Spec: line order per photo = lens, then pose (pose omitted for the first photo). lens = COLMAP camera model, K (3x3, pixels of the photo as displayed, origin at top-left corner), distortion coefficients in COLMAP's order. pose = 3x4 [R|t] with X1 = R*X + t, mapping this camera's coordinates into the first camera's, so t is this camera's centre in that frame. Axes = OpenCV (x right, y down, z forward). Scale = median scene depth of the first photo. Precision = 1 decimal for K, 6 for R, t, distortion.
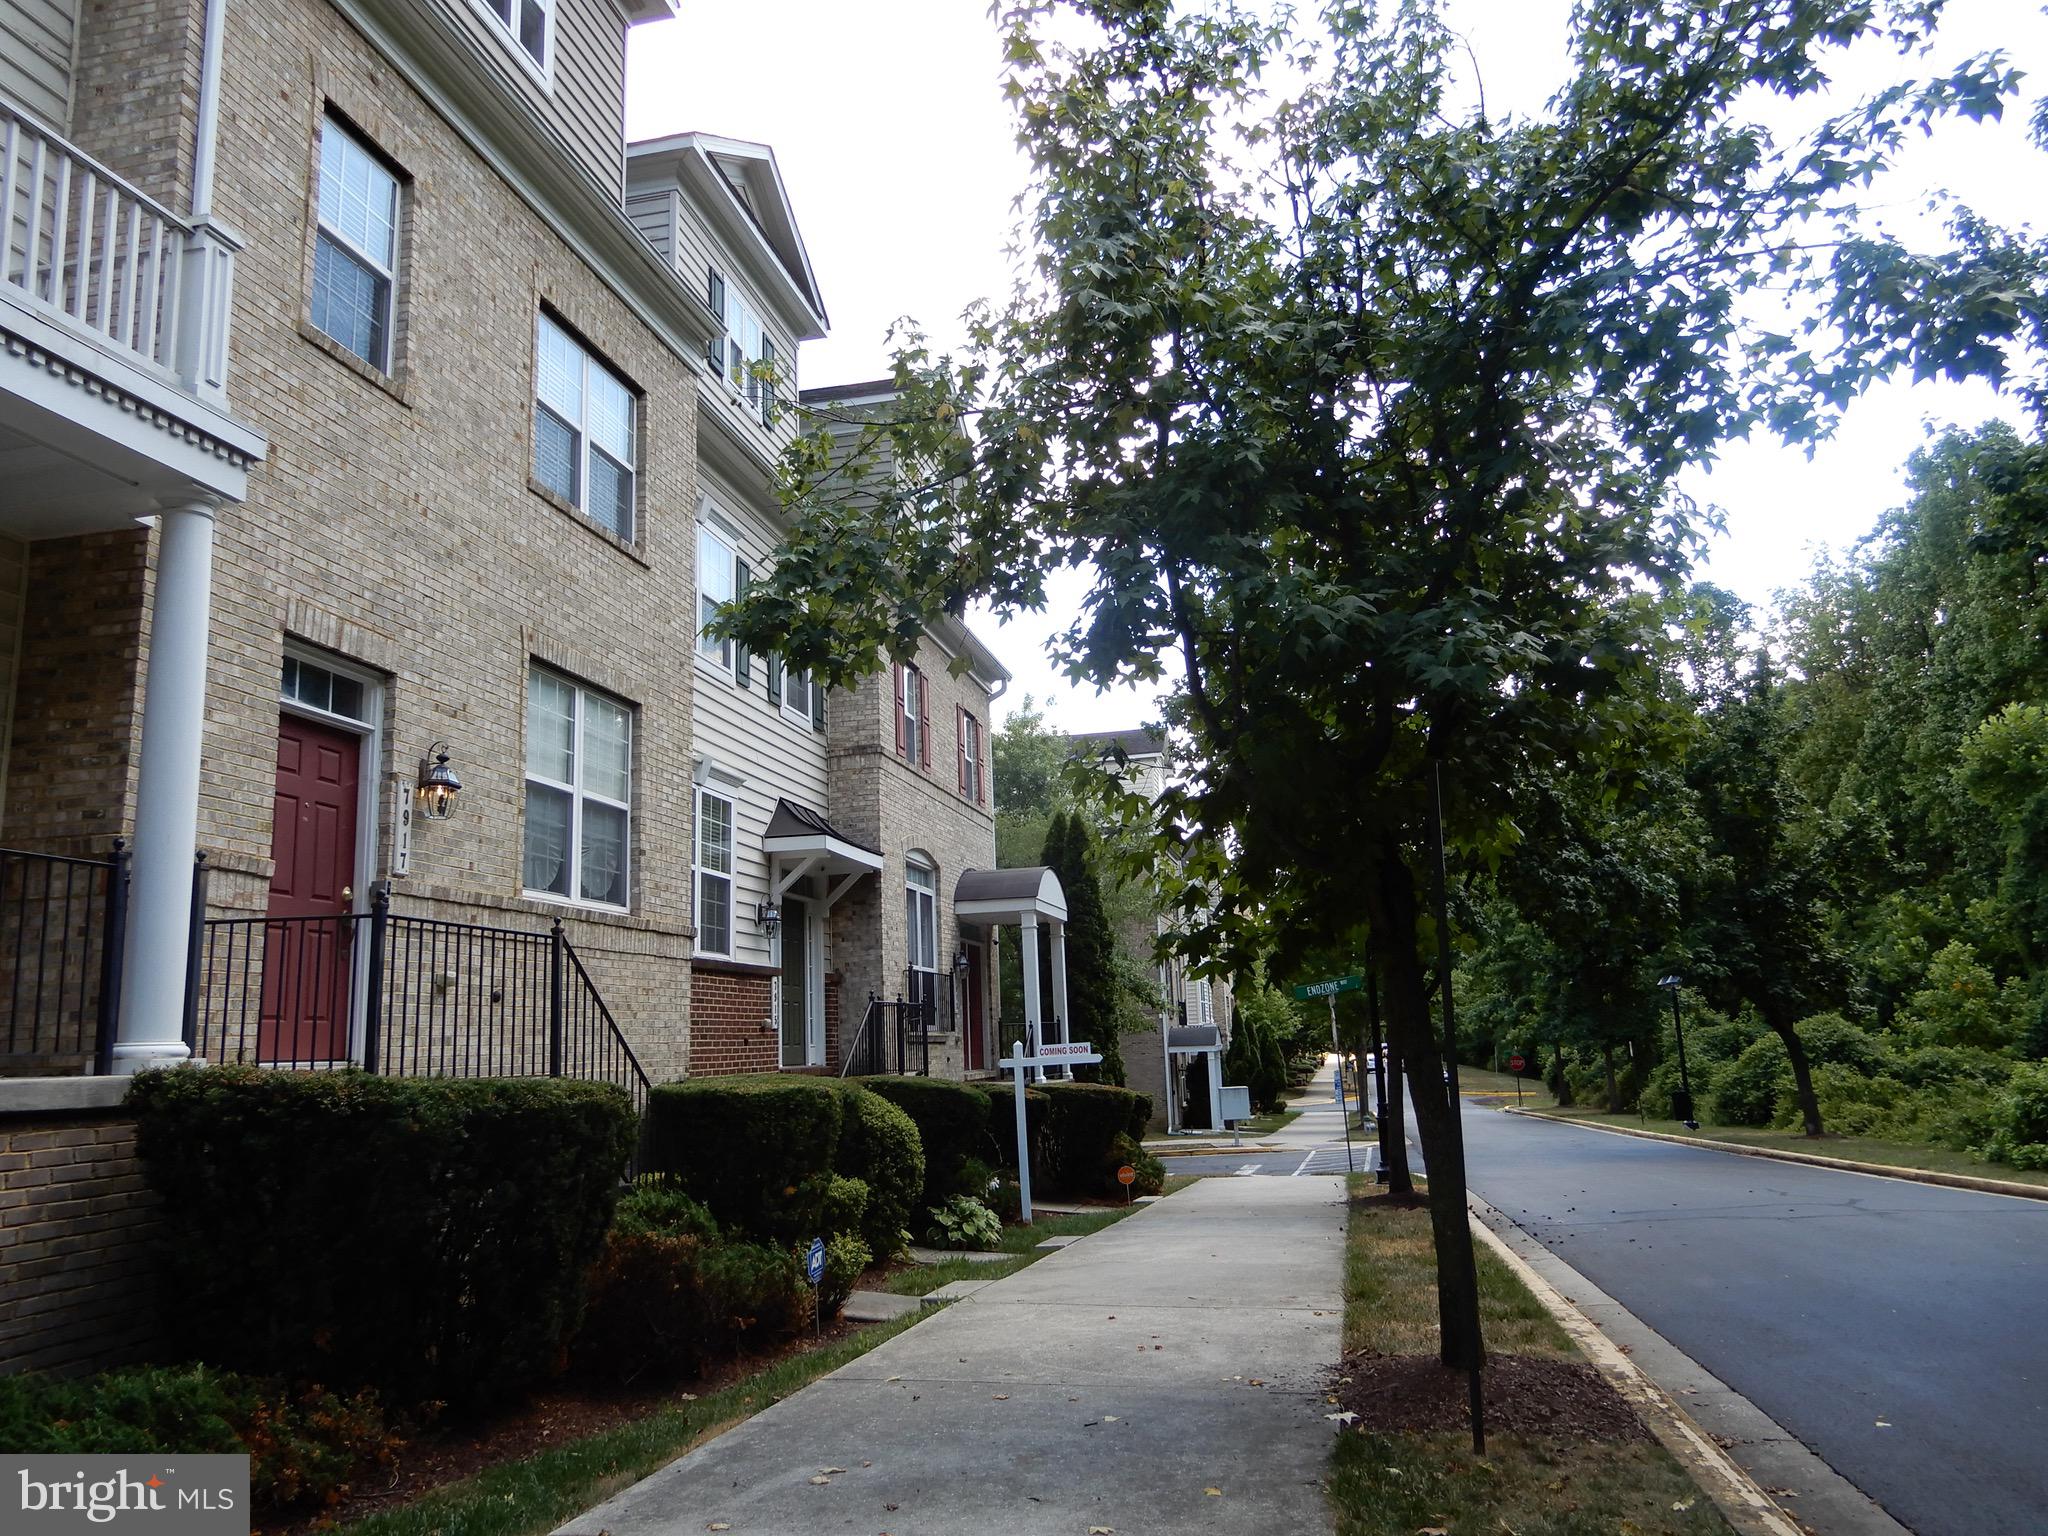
lens RADIAL K [[1465.2, 0, 1024.0], [0, 1465.2, 768.0], [0, 0, 1]] dist [0.003868, 0.001416]
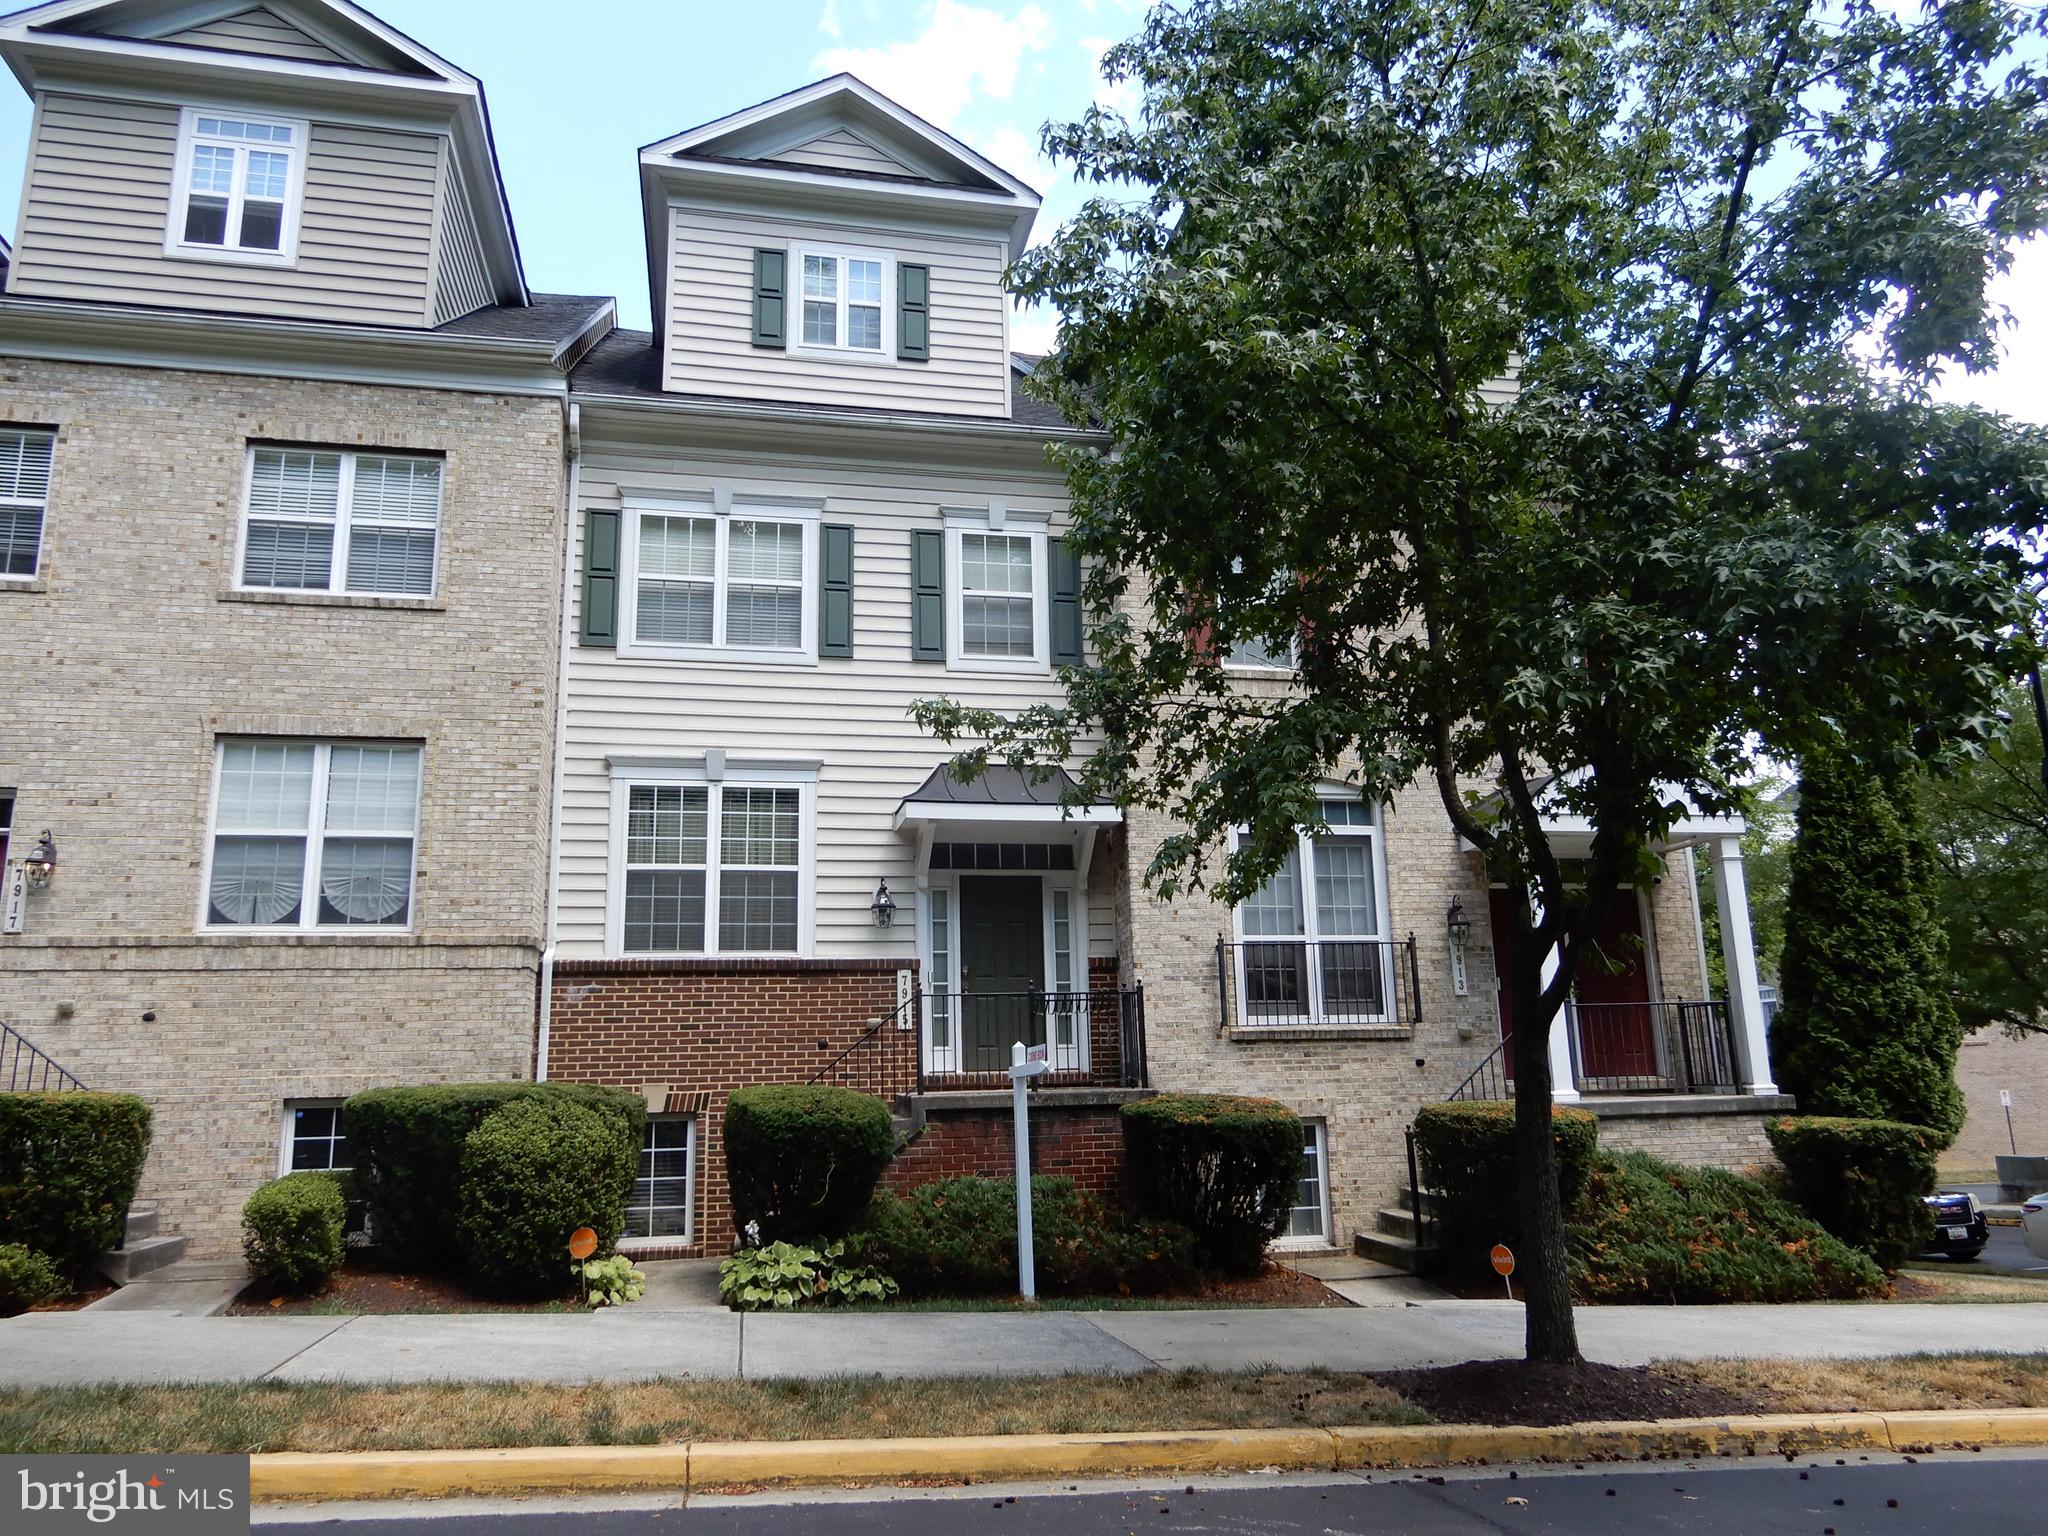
lens RADIAL K [[1465.2, 0, 1024.0], [0, 1465.2, 768.0], [0, 0, 1]] dist [0.003868, 0.001416]
pose [[0.402896, -0.176117, -0.898141, 0.728761], [0.178920, 0.977534, -0.111424, 0.146648], [0.897587, -0.115803, 0.425355, 0.769137]]
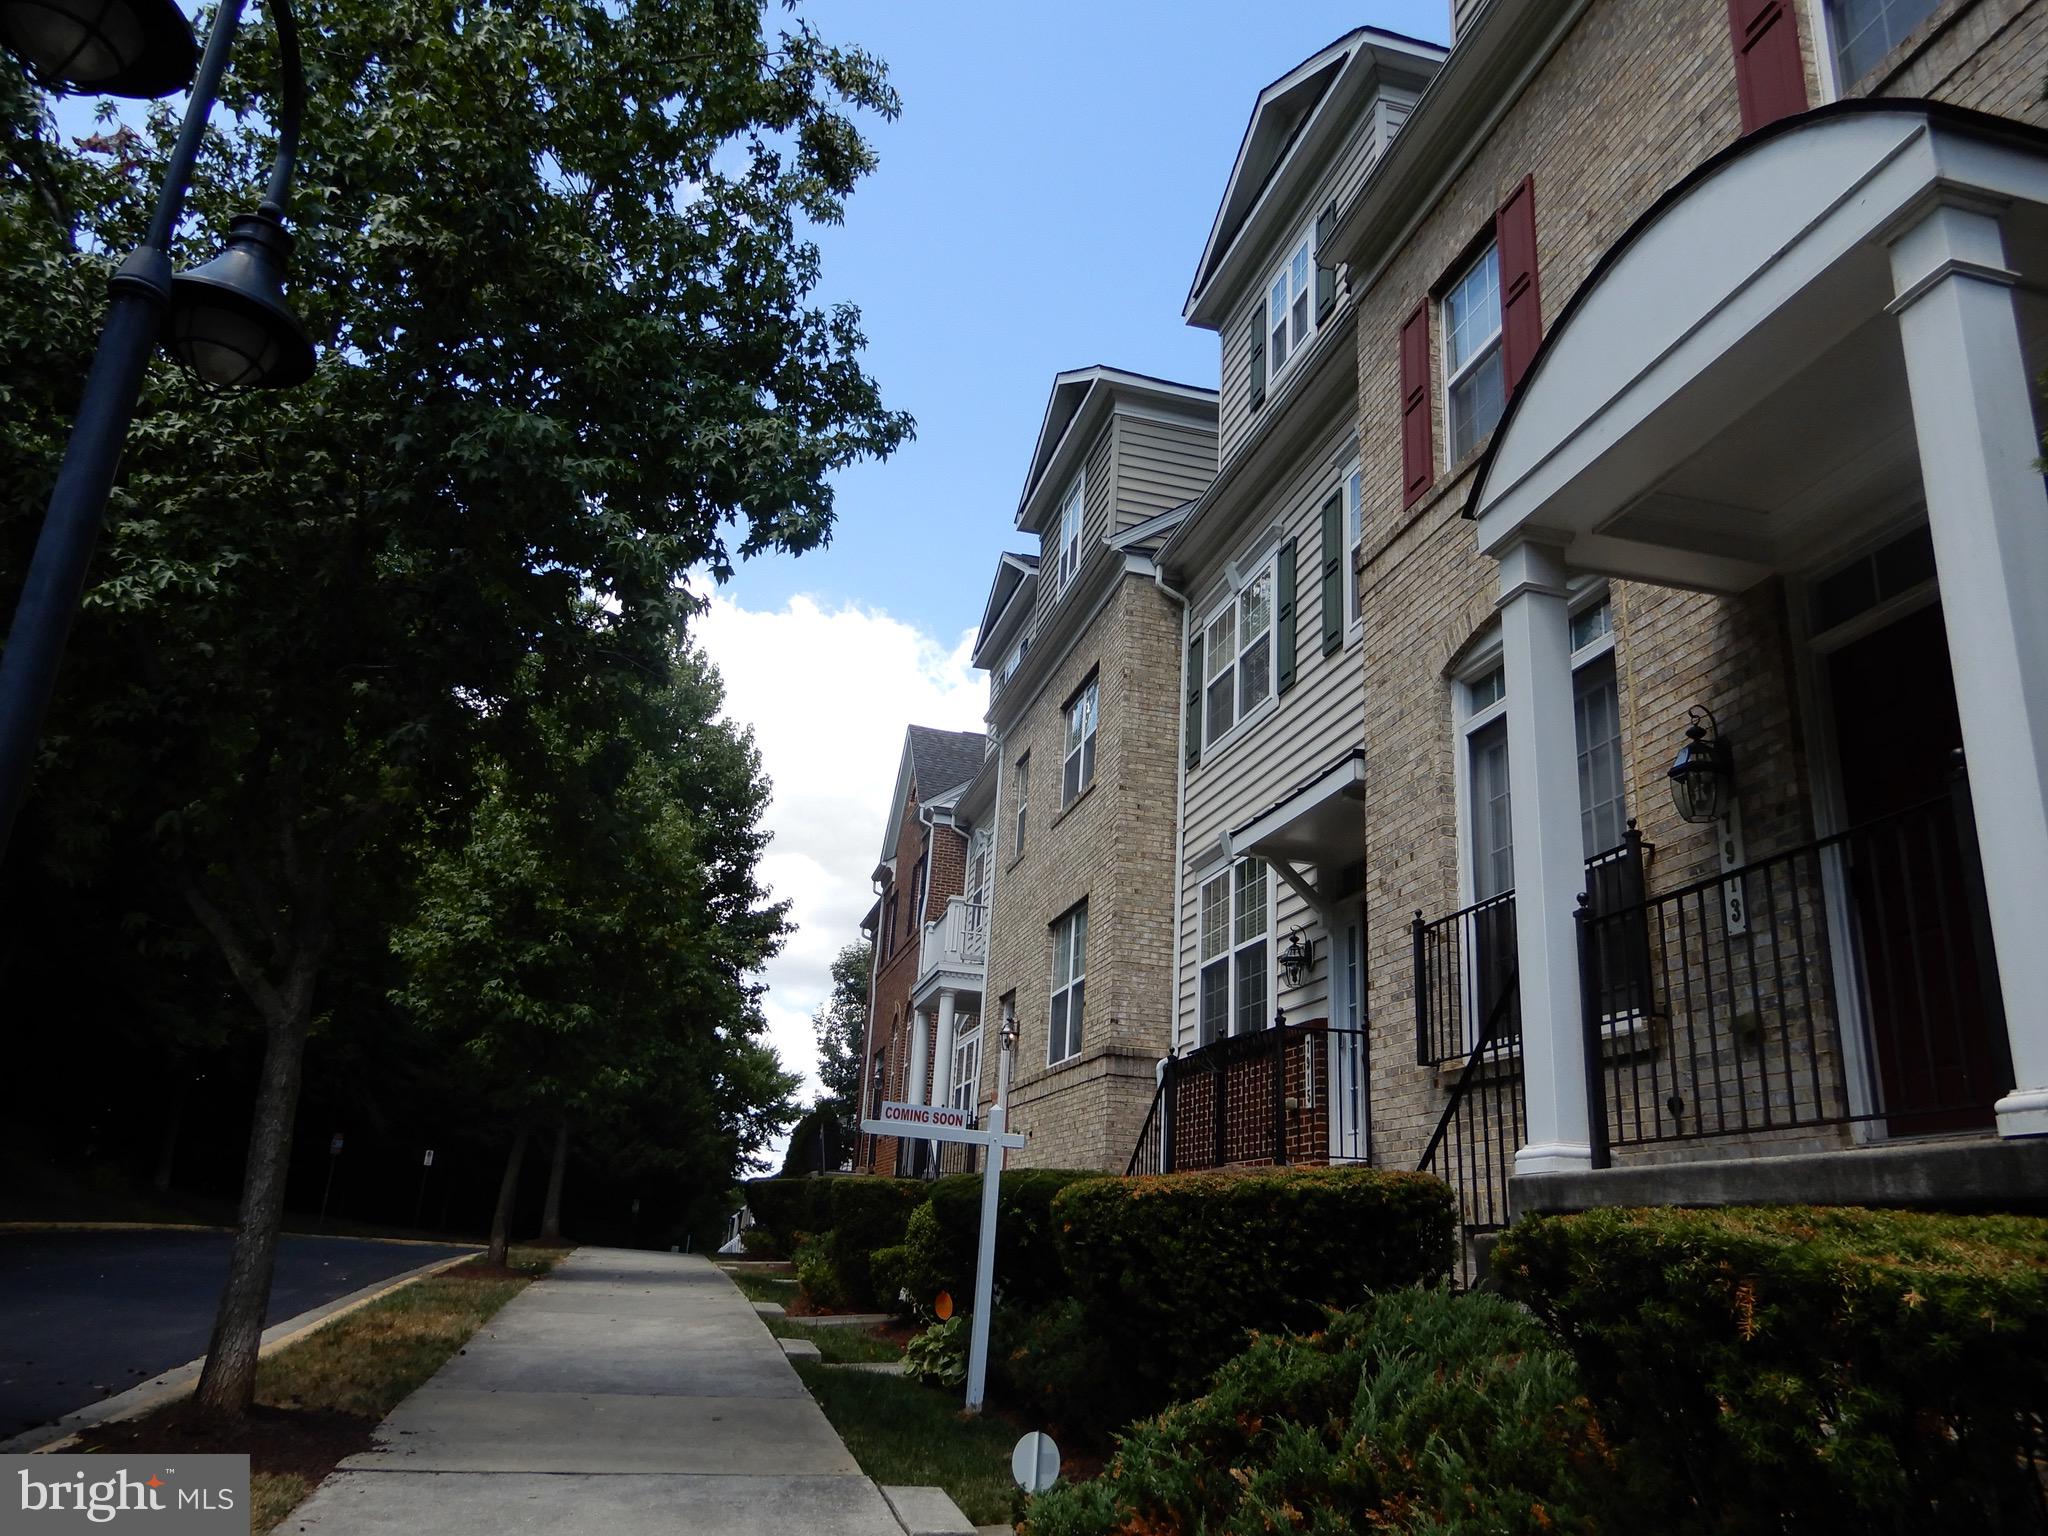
lens RADIAL K [[1465.2, 0, 1024.0], [0, 1465.2, 768.0], [0, 0, 1]] dist [0.003868, 0.001416]
pose [[-0.891391, -0.147507, -0.428560, 0.316892], [0.071470, 0.887981, -0.454293, 0.359030], [0.447565, -0.435582, -0.780996, 1.642066]]
